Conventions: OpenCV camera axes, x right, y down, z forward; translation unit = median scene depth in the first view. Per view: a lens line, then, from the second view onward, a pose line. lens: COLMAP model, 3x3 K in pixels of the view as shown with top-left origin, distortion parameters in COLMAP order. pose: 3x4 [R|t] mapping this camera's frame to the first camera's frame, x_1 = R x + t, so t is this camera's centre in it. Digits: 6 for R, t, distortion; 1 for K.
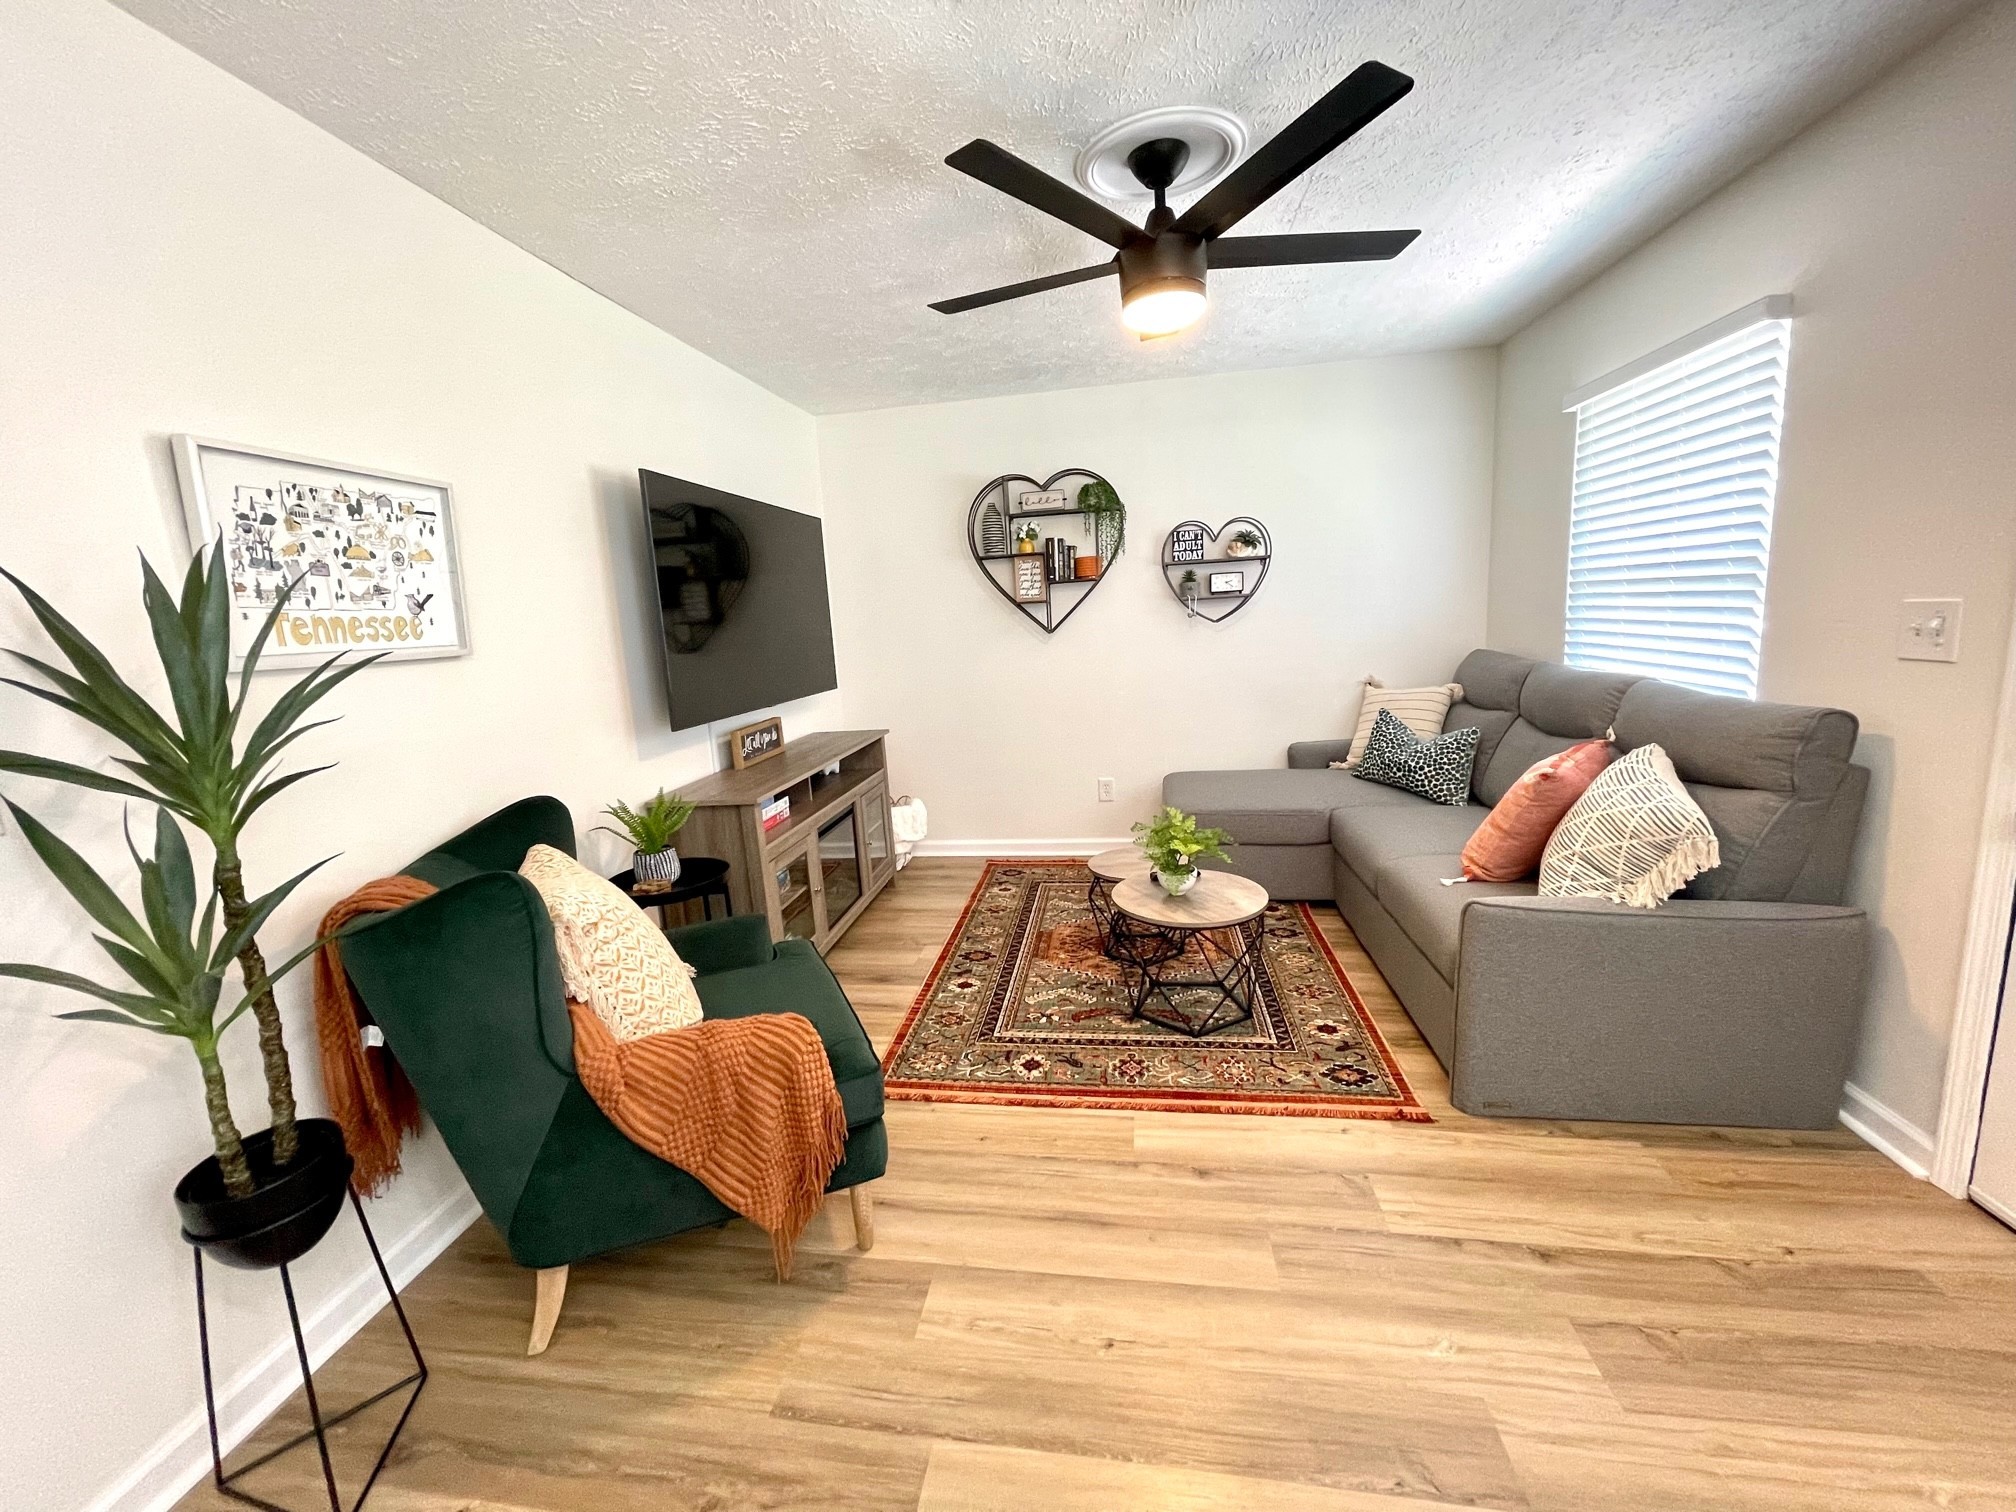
lens RADIAL K [[792.4, 0, 990.6], [0, 792.4, 750.1], [0, 0, 1]] dist [0.007595, -0.001793]
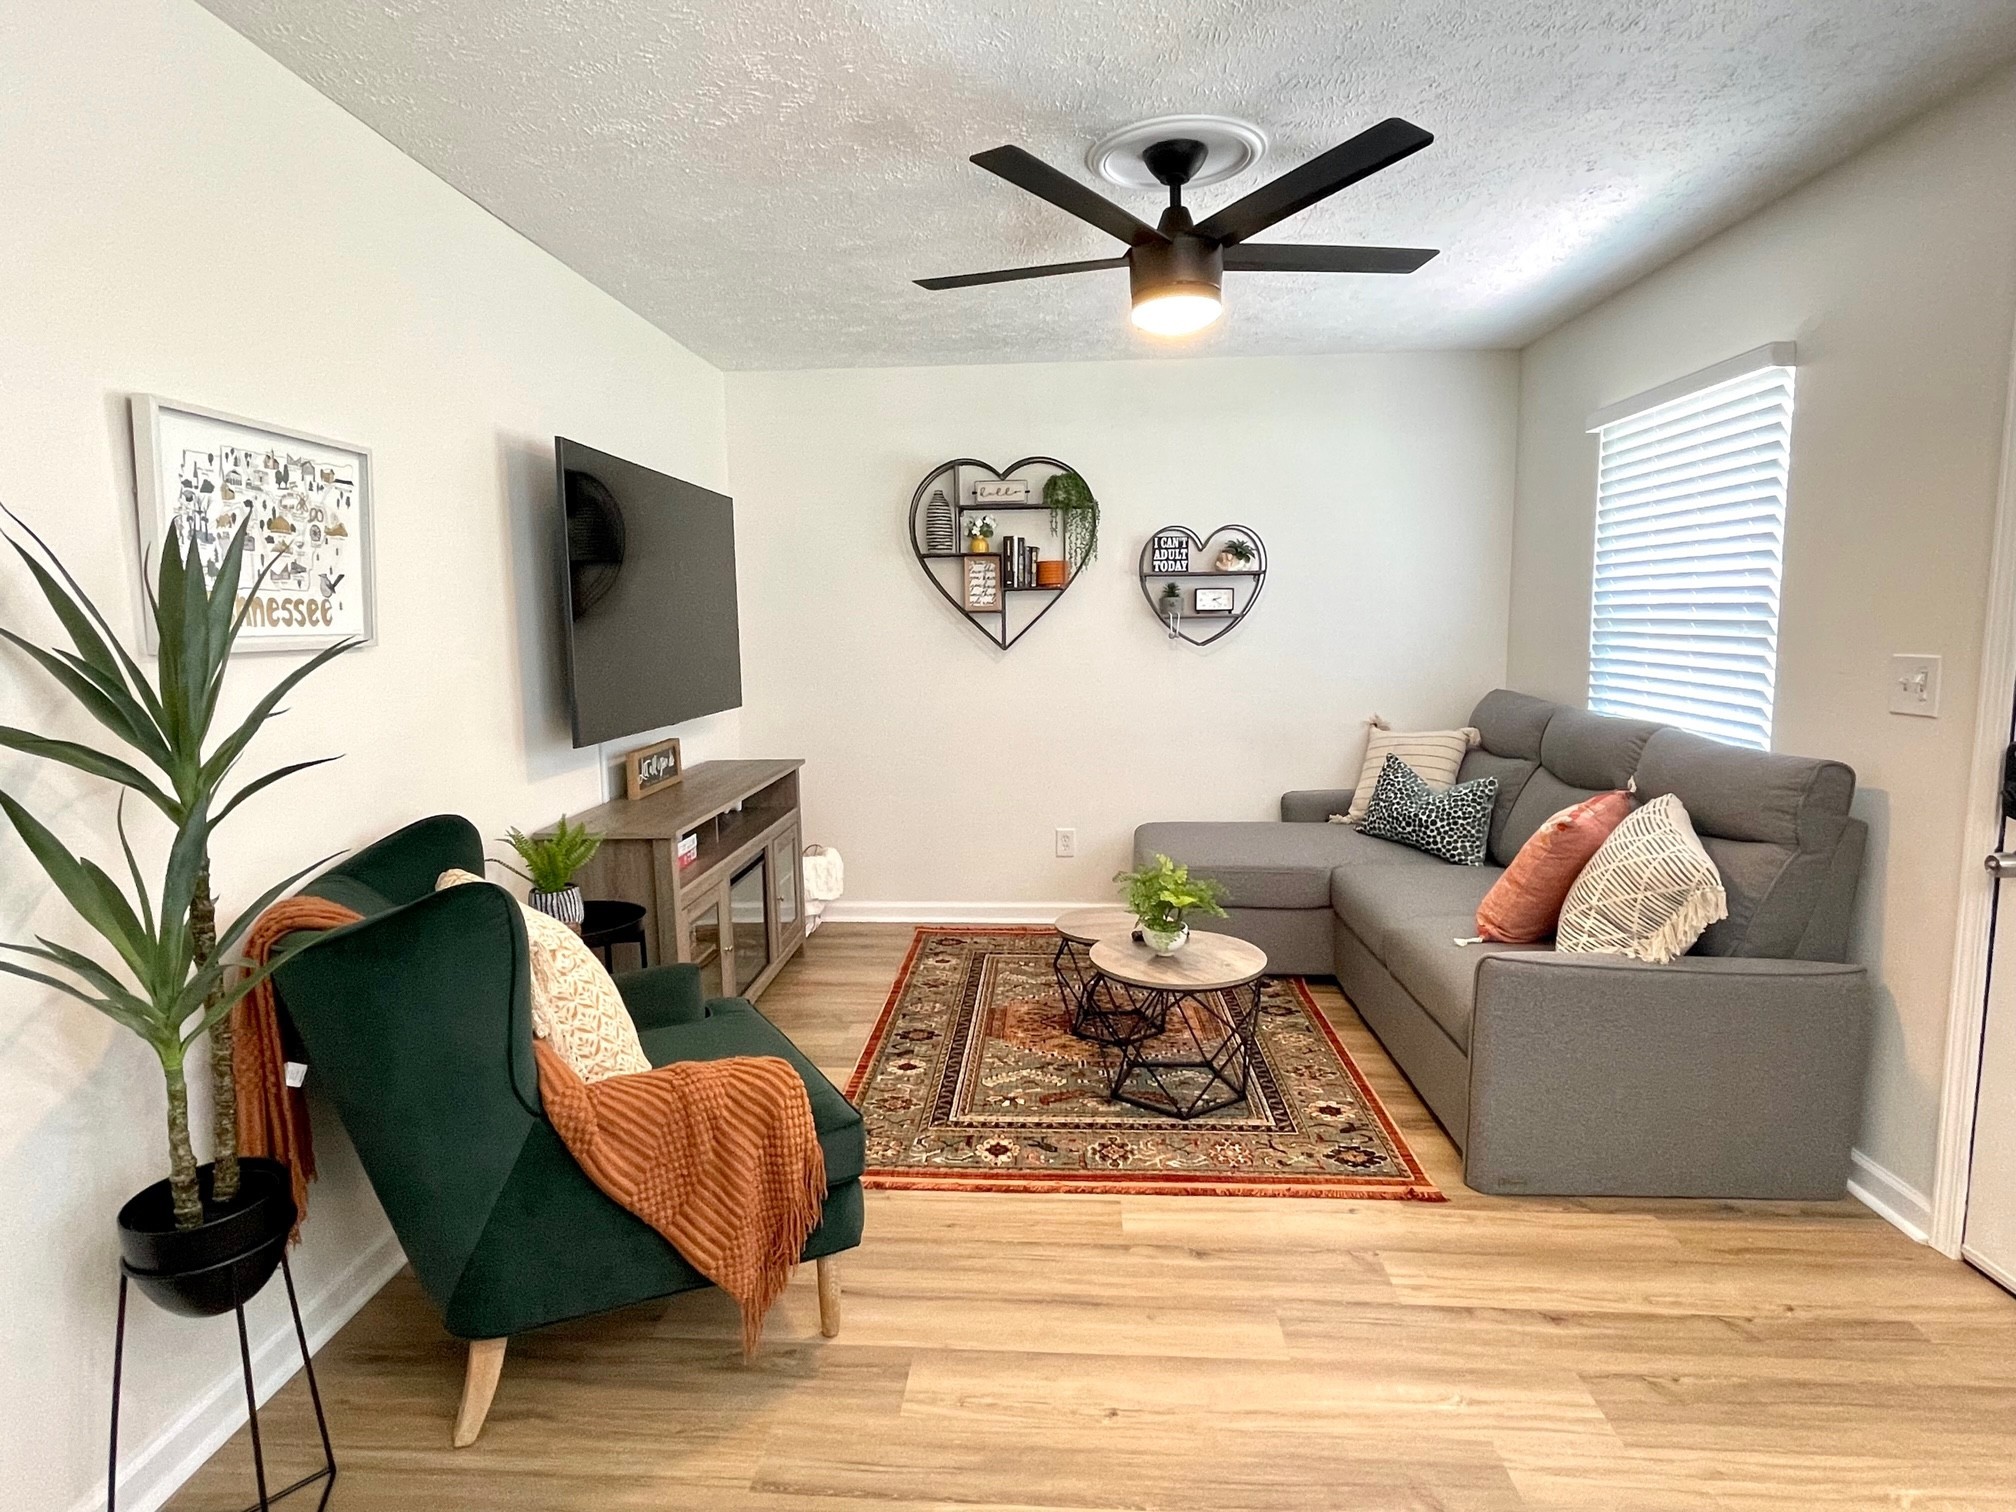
lens RADIAL K [[978.5, 0, 1013.7], [0, 978.5, 744.9], [0, 0, 1]] dist [0.002863, -0.001739]
pose [[0.995187, 0.033761, 0.091991, -0.061649], [-0.029269, 0.998333, -0.049750, 0.017662], [-0.093517, 0.046818, 0.994516, -0.103659]]
